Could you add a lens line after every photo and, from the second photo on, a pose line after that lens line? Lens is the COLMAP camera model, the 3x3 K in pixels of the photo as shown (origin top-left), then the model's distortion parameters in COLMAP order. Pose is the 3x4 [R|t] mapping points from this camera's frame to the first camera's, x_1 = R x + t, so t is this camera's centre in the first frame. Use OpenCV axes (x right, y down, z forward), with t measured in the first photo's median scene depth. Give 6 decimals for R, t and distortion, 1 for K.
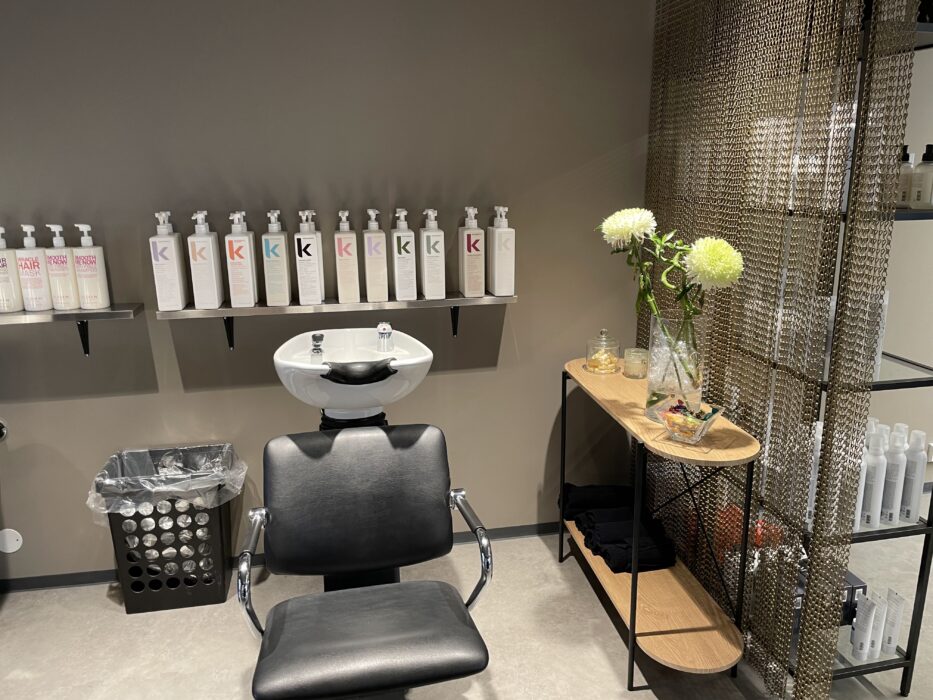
lens RADIAL K [[691.4, 0, 473.1], [0, 691.4, 351.5], [0, 0, 1]] dist [0.029656, -0.063958]
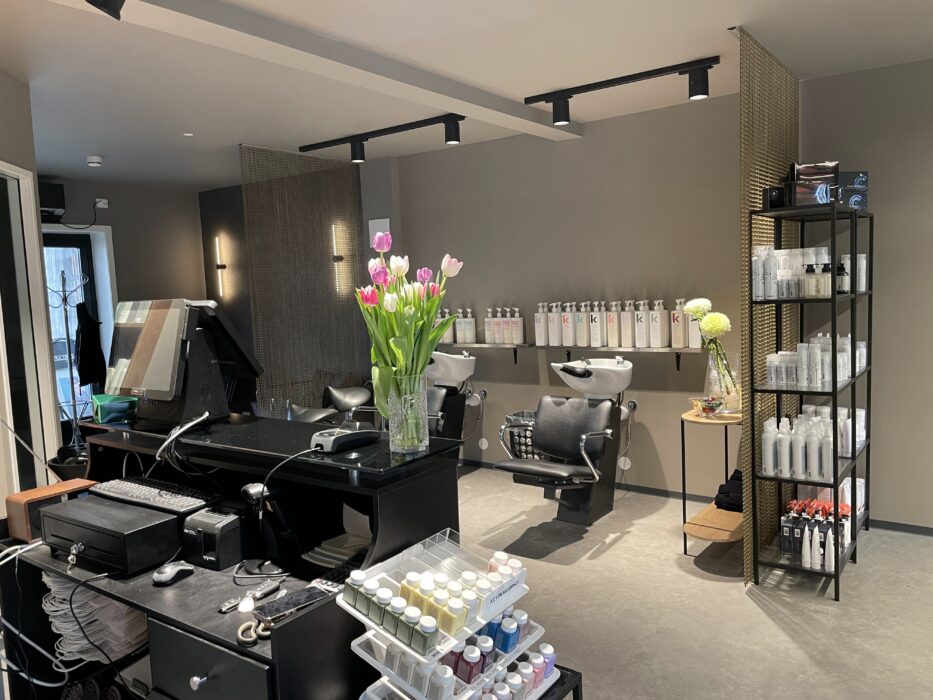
lens RADIAL K [[691.4, 0, 468.5], [0, 691.4, 331.6], [0, 0, 1]] dist [0.029656, -0.063958]
pose [[0.676243, 0.027296, -0.736173, 1.061466], [-0.133369, 0.987336, -0.085904, 0.120453], [0.724506, 0.156275, 0.671320, -0.687151]]
